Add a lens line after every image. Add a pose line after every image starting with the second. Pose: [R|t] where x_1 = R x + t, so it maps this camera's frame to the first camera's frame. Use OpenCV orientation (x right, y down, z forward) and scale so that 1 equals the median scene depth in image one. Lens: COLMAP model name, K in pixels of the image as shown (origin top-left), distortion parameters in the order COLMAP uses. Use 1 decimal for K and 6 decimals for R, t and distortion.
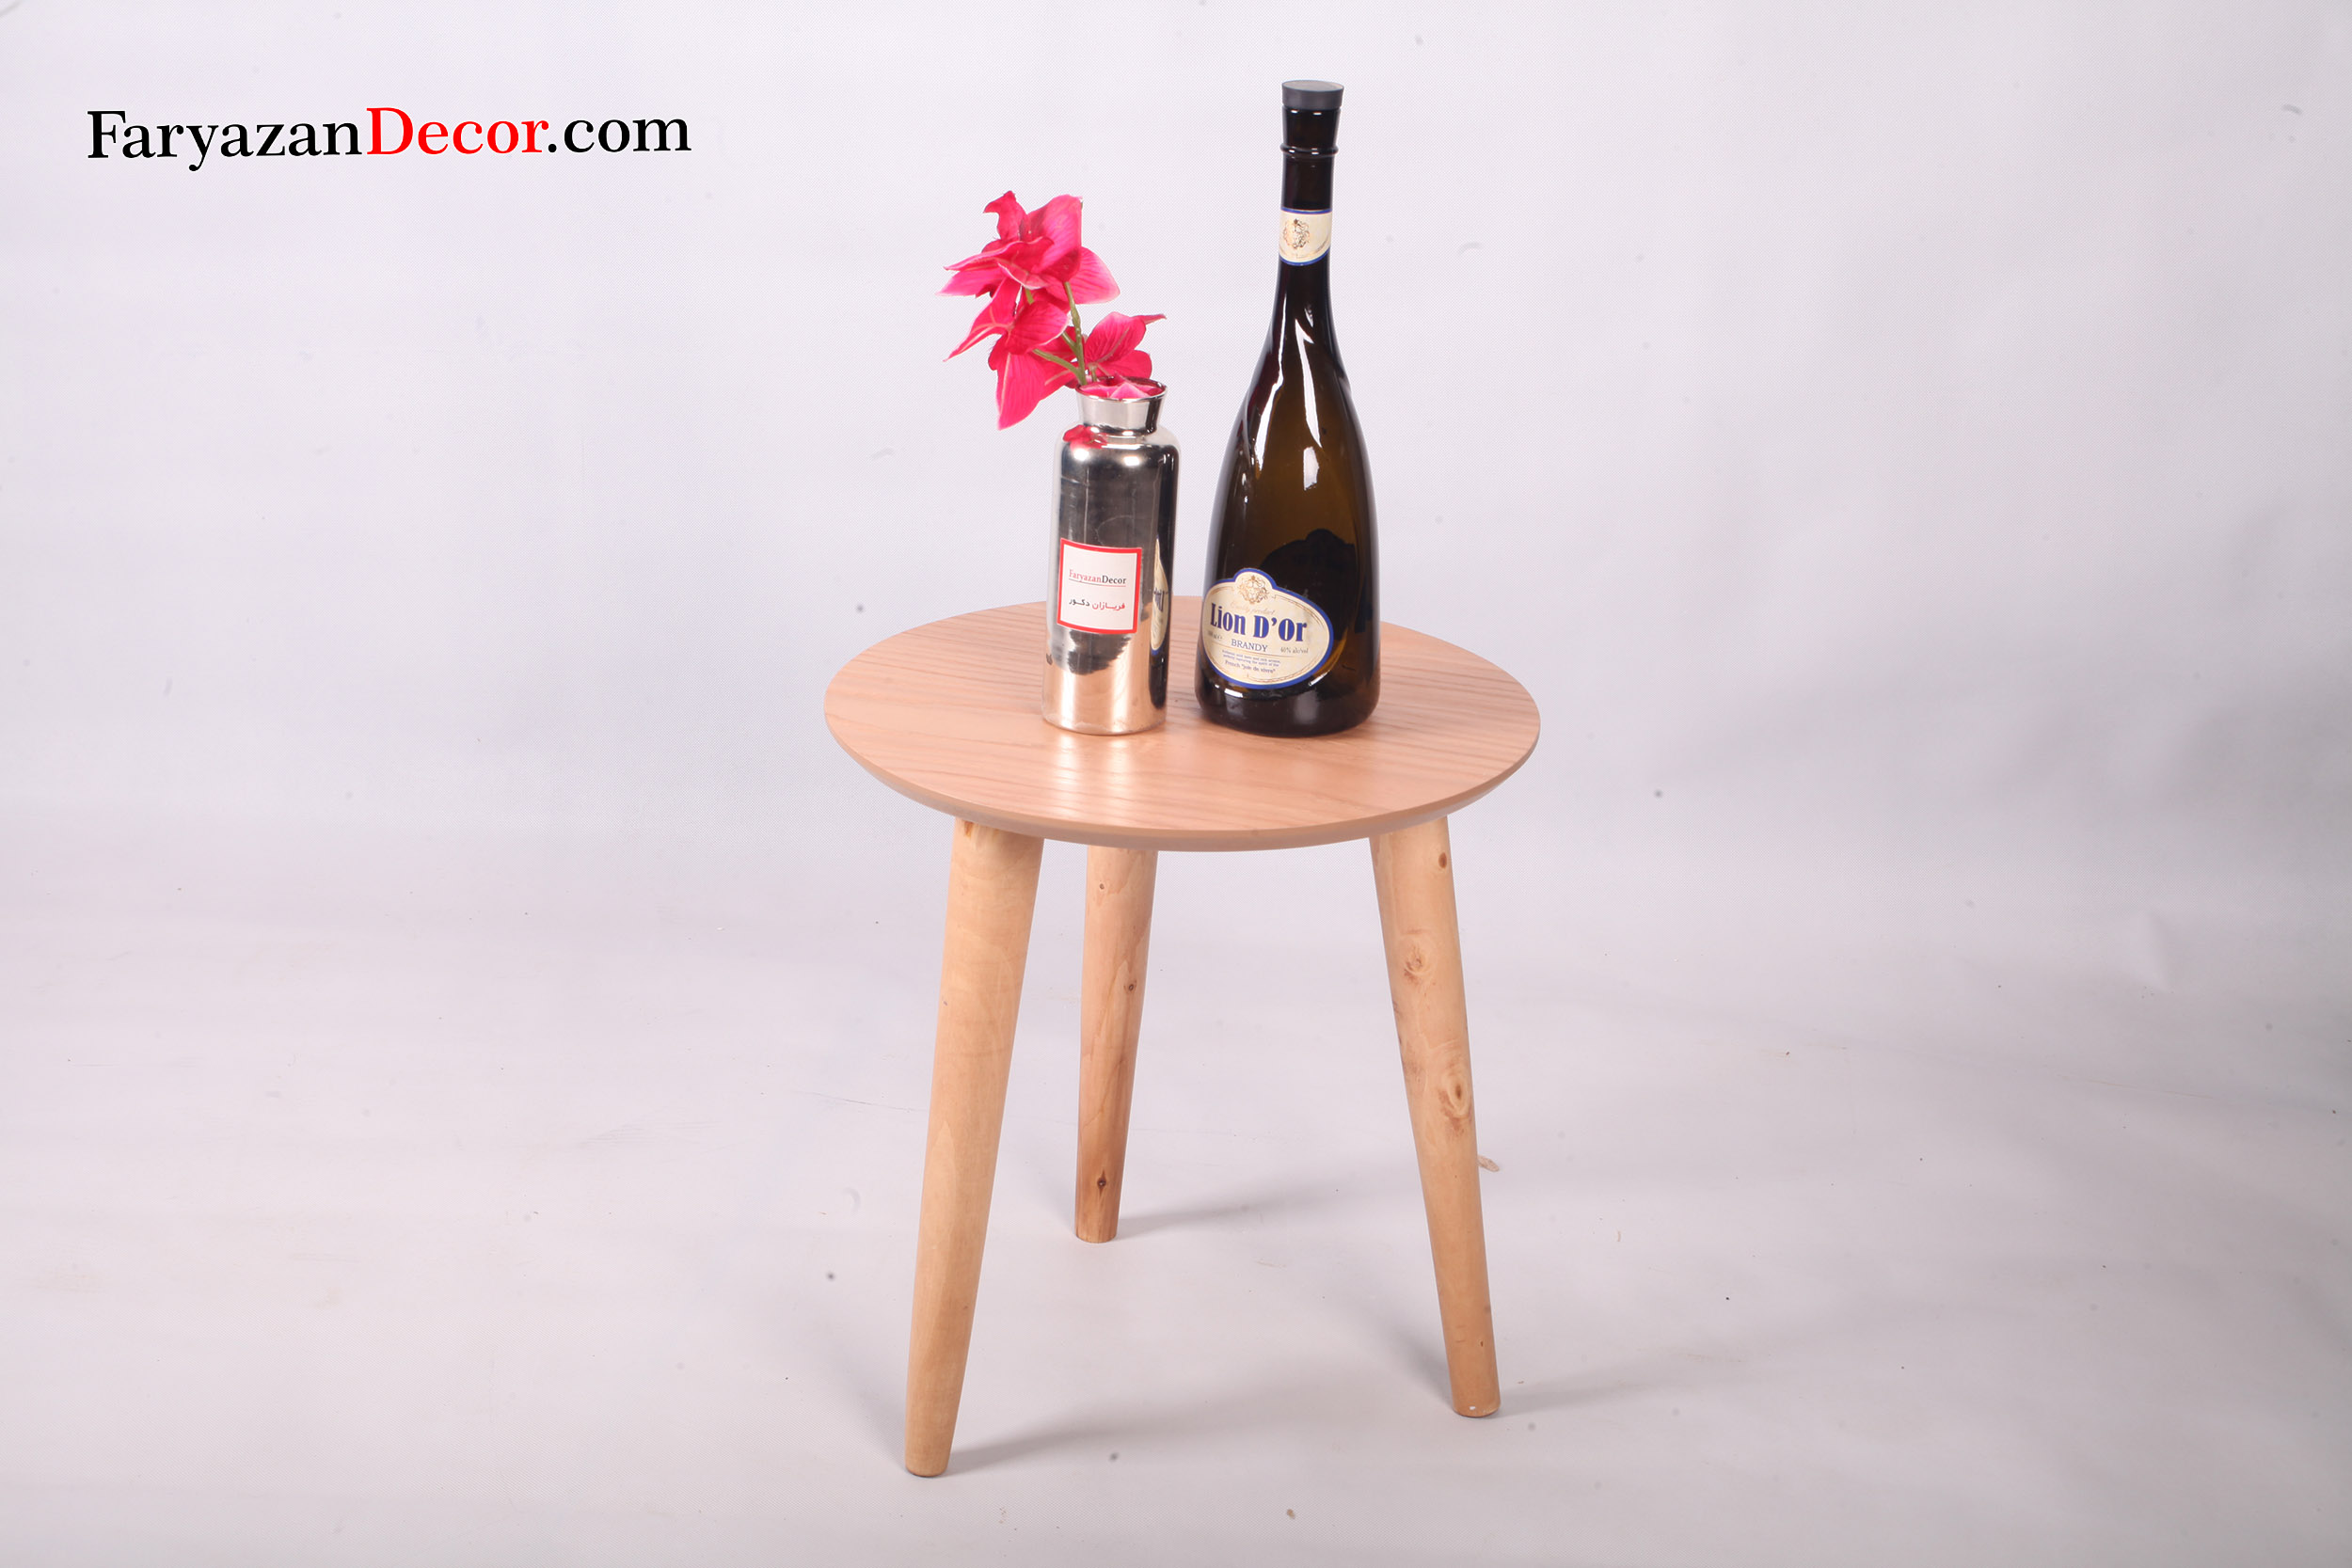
lens RADIAL K [[3755.4, 0, 1176.0], [0, 3755.4, 784.0], [0, 0, 1]] dist [0.088837, 0.003247]
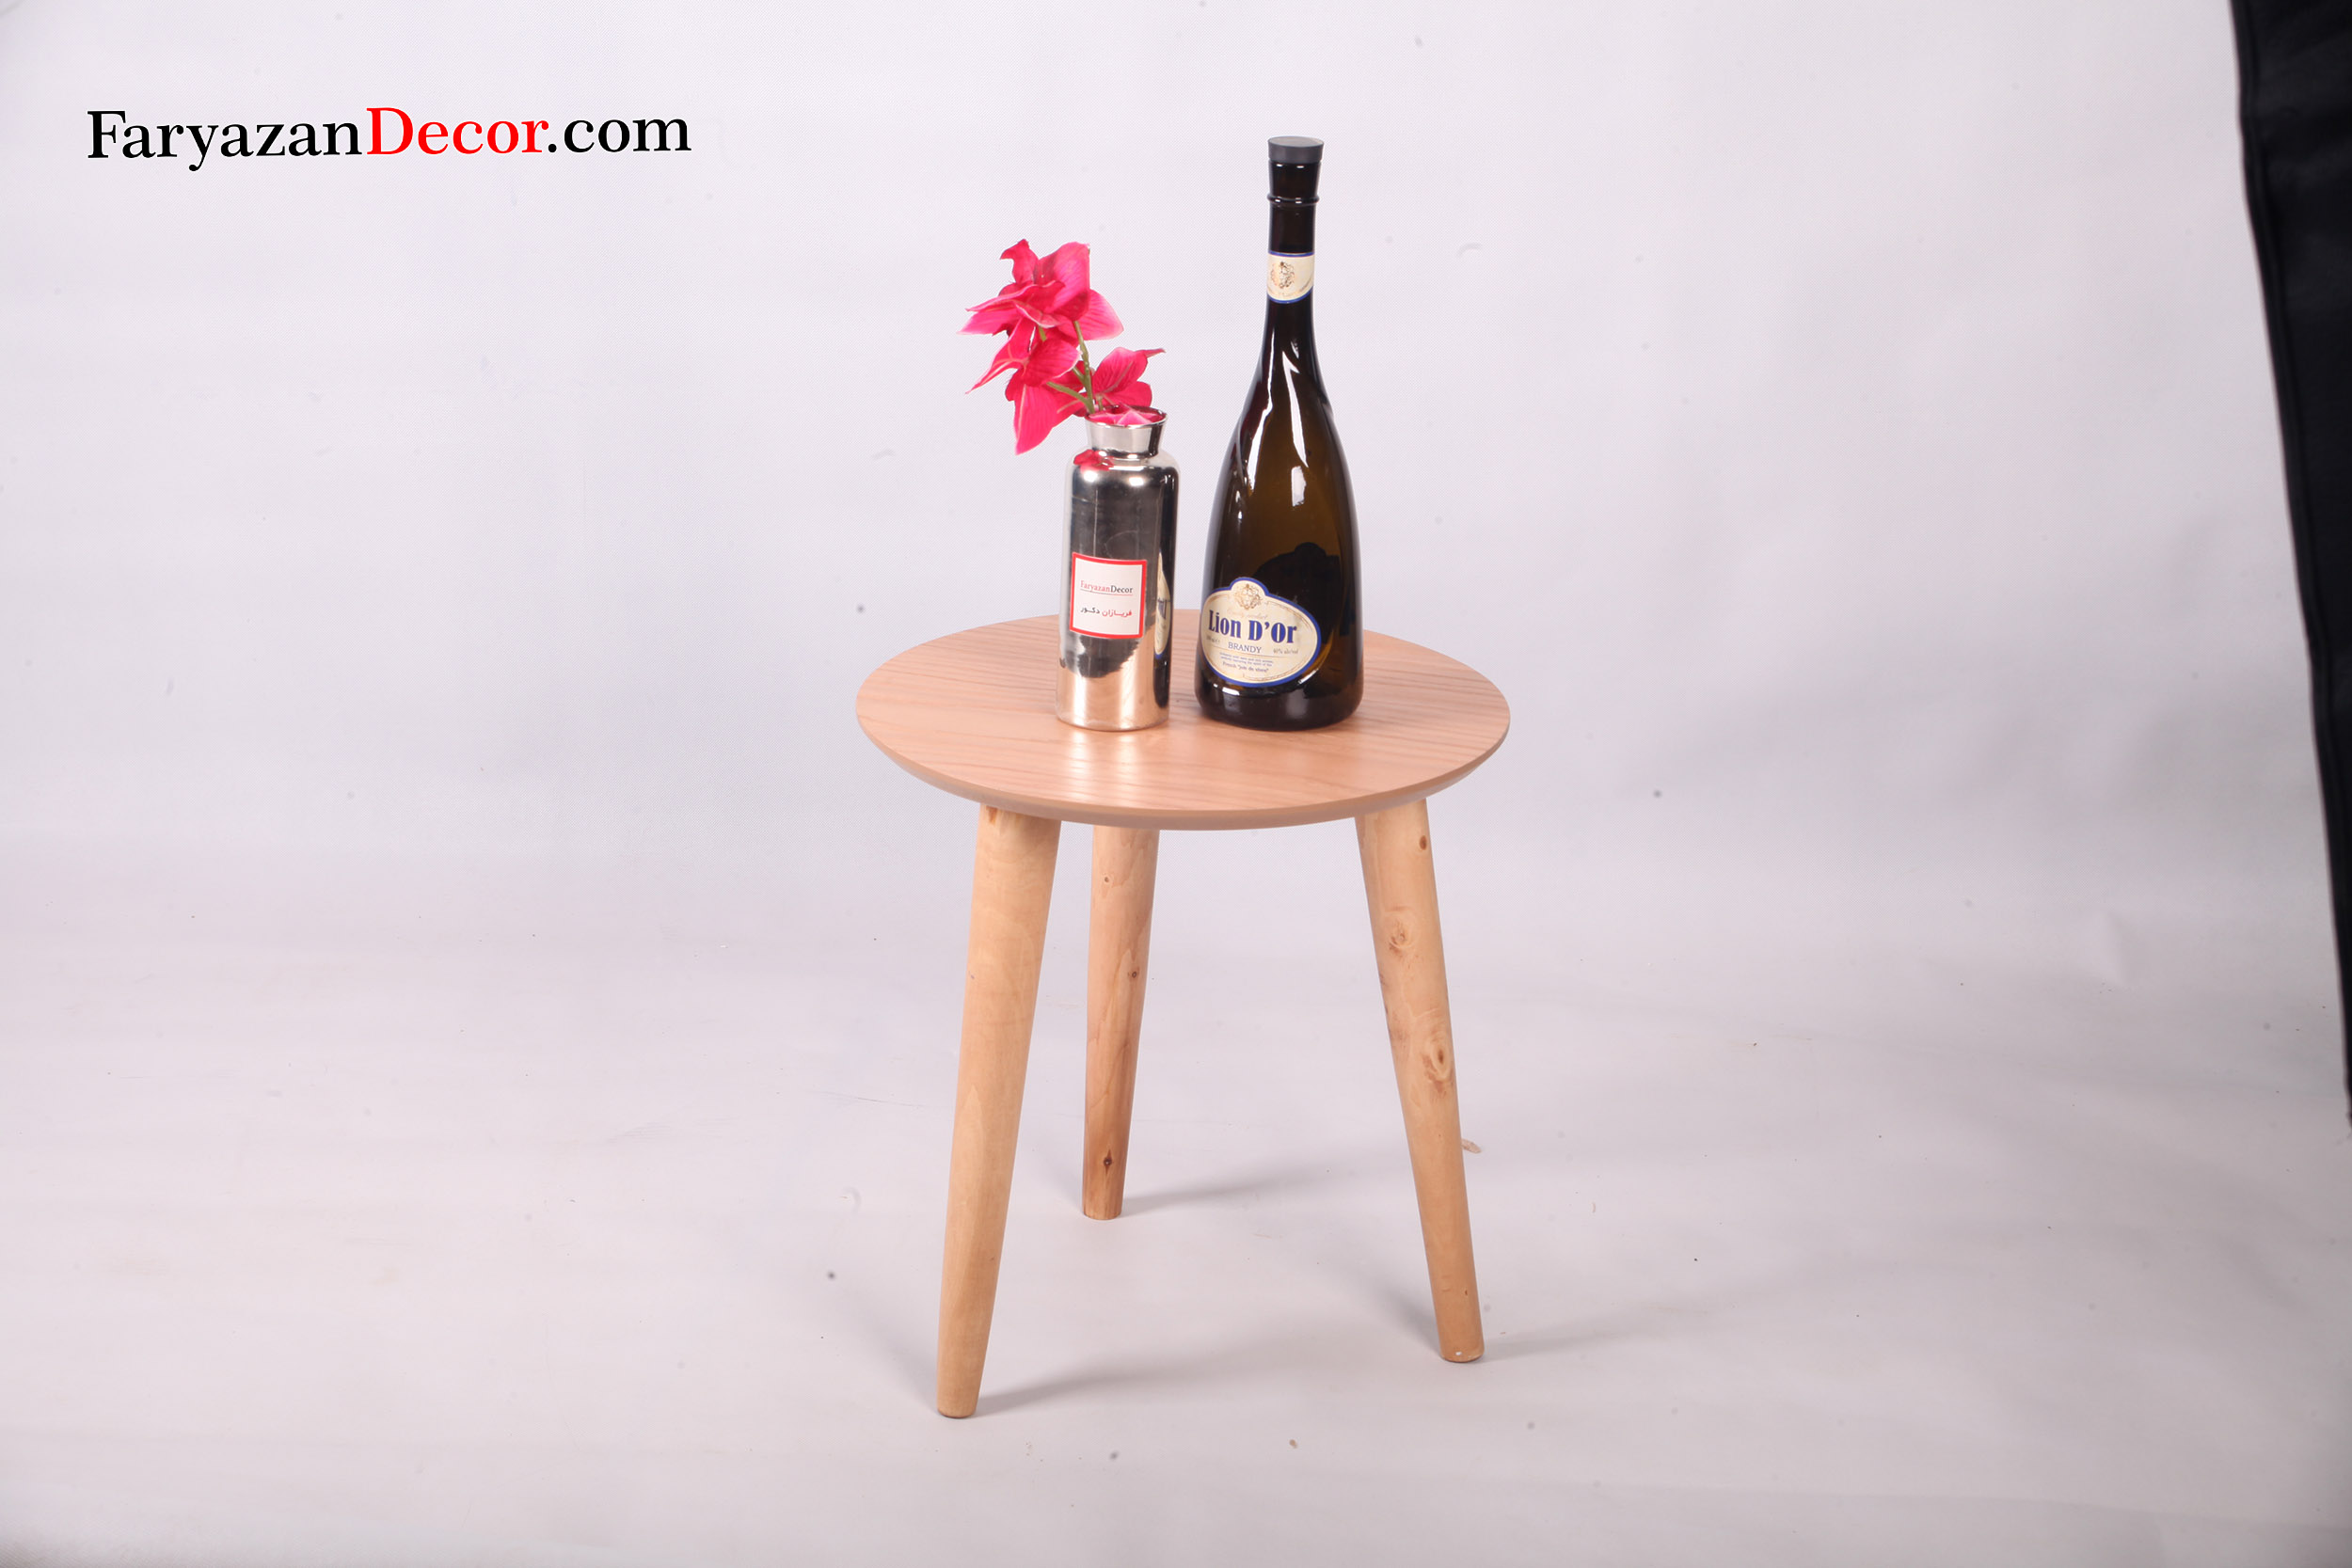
lens RADIAL K [[4290.0, 0, 1176.0], [0, 4290.0, 784.0], [0, 0, 1]] dist [0.167965, 0.109913]
pose [[0.999798, -0.013835, 0.014595, -0.019059], [0.014155, 0.999657, -0.022031, 0.029810], [-0.014285, 0.022233, 0.999651, -0.250697]]
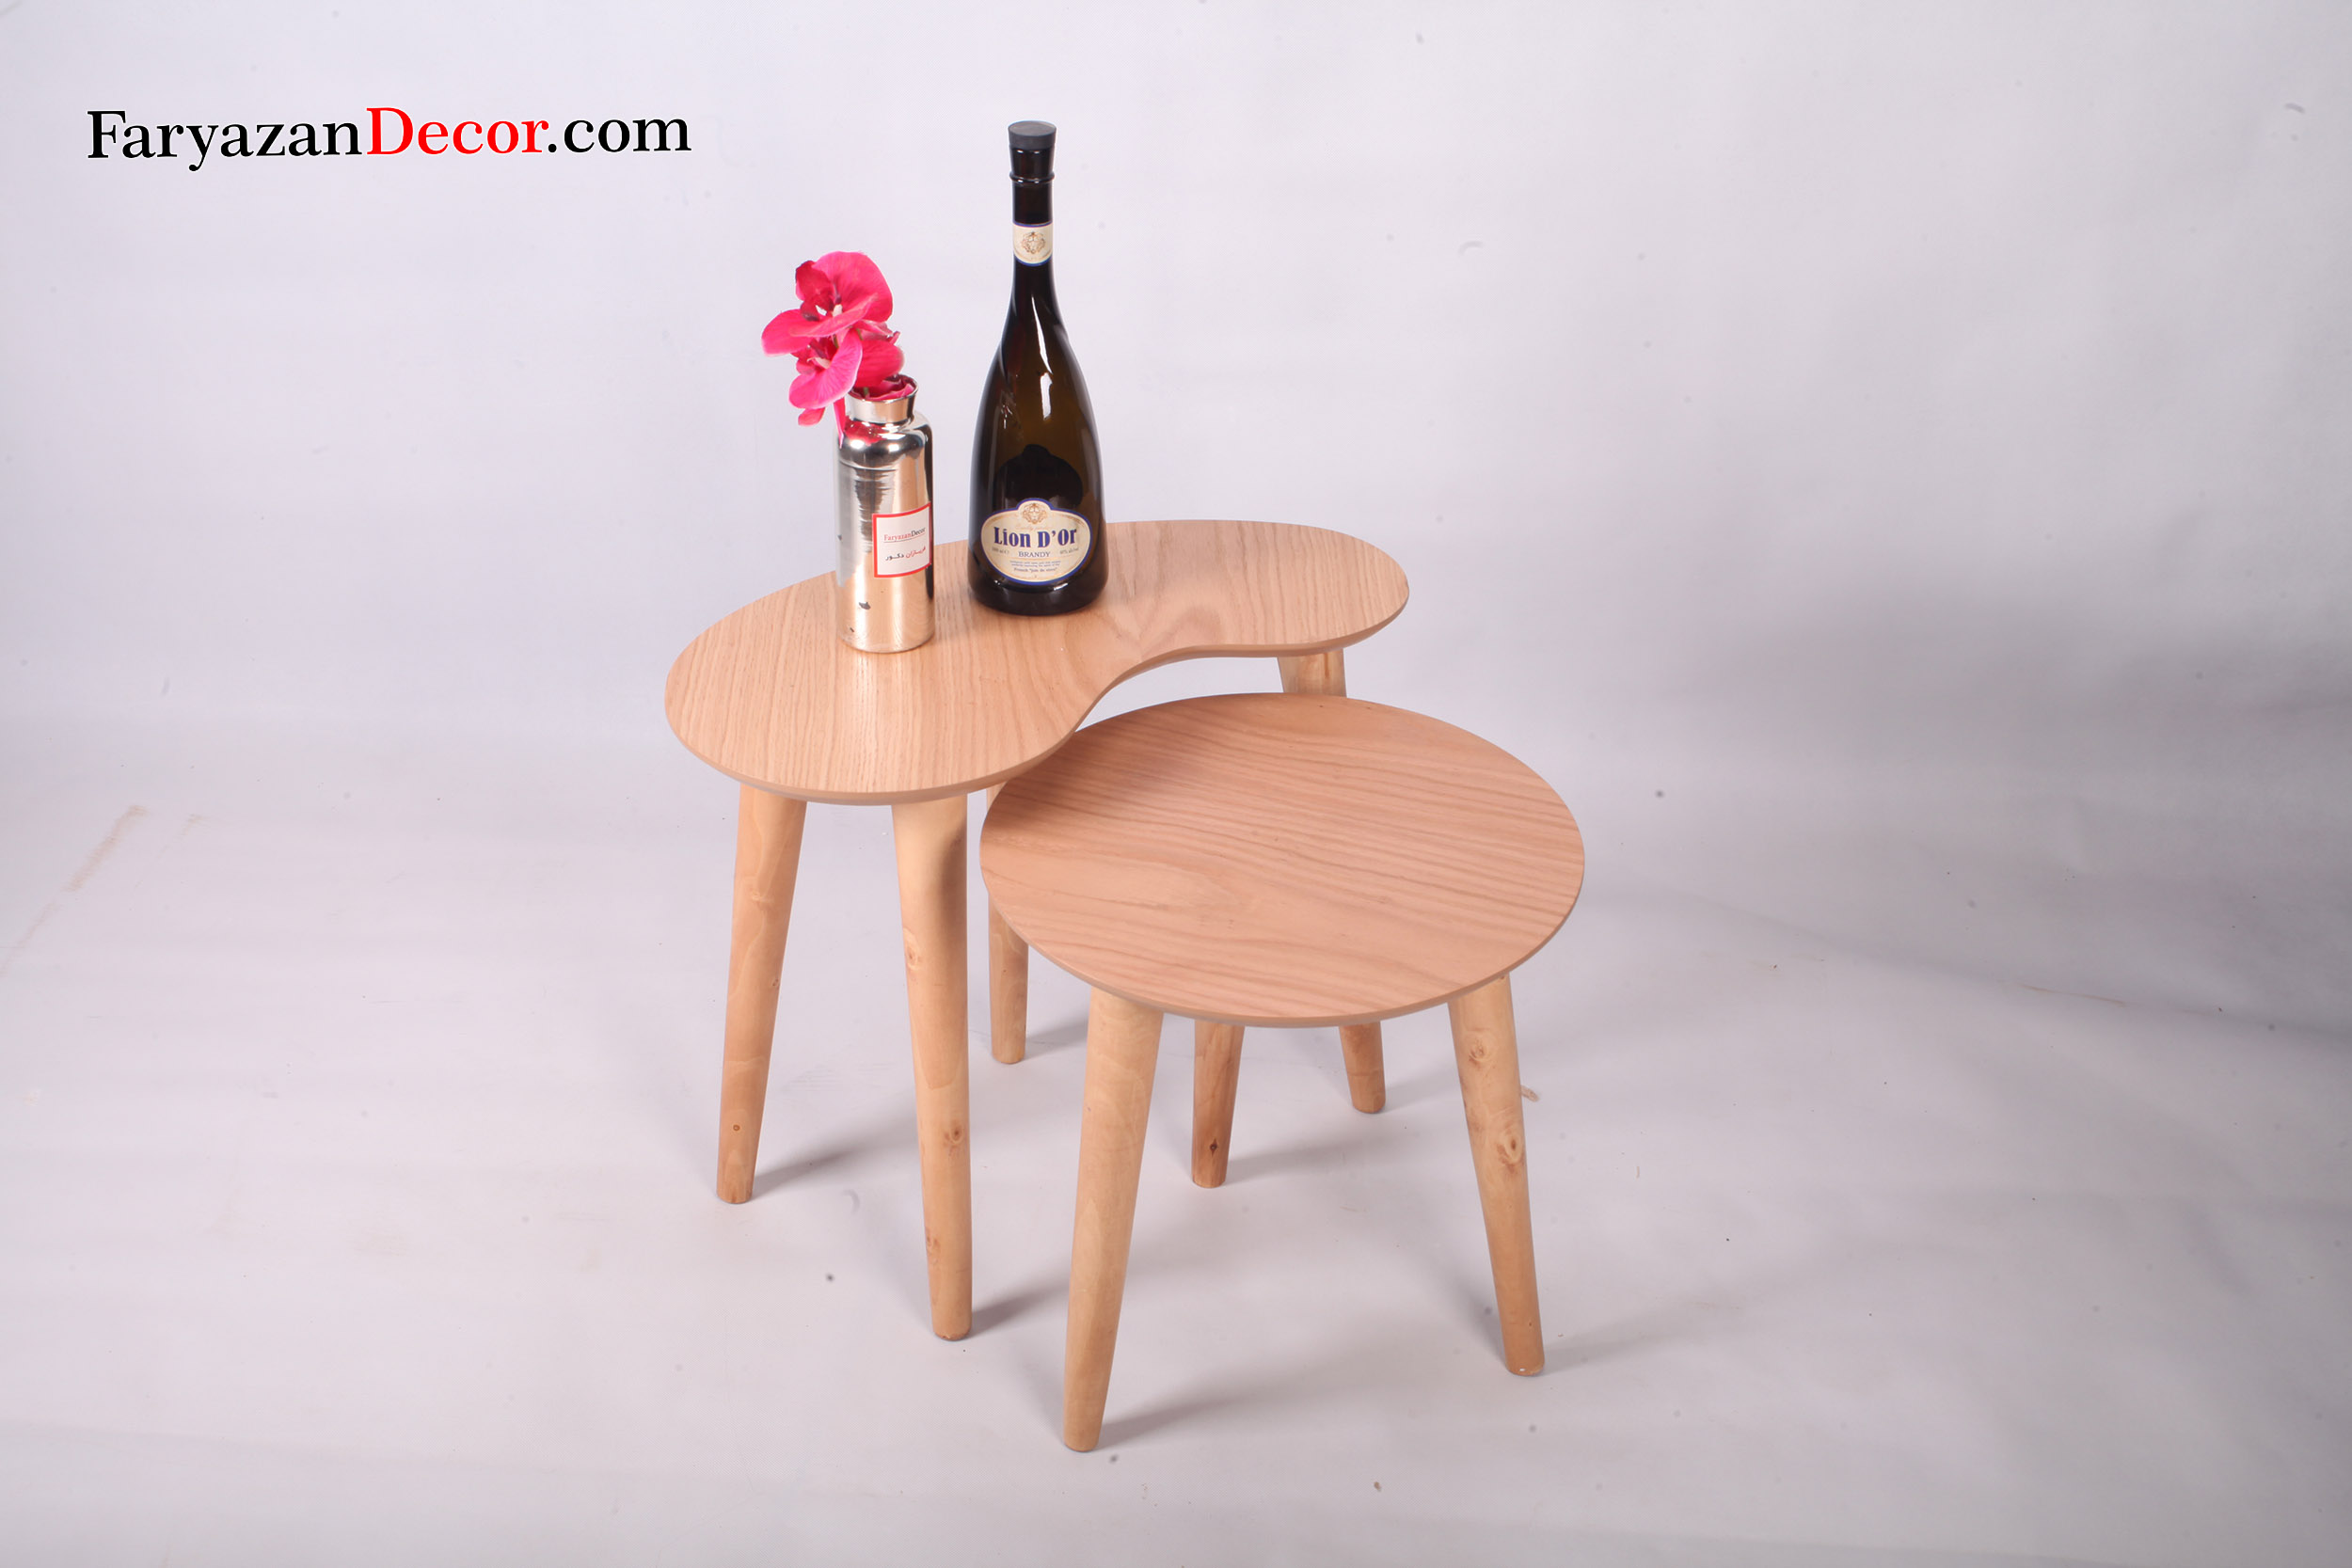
lens RADIAL K [[3127.3, 0, 1176.0], [0, 3127.3, 784.0], [0, 0, 1]] dist [-0.035806, -0.003676]
pose [[0.999720, -0.015527, -0.017862, -0.013717], [0.018664, 0.981302, 0.191568, -0.230863], [0.014553, -0.191847, 0.981317, 0.036856]]
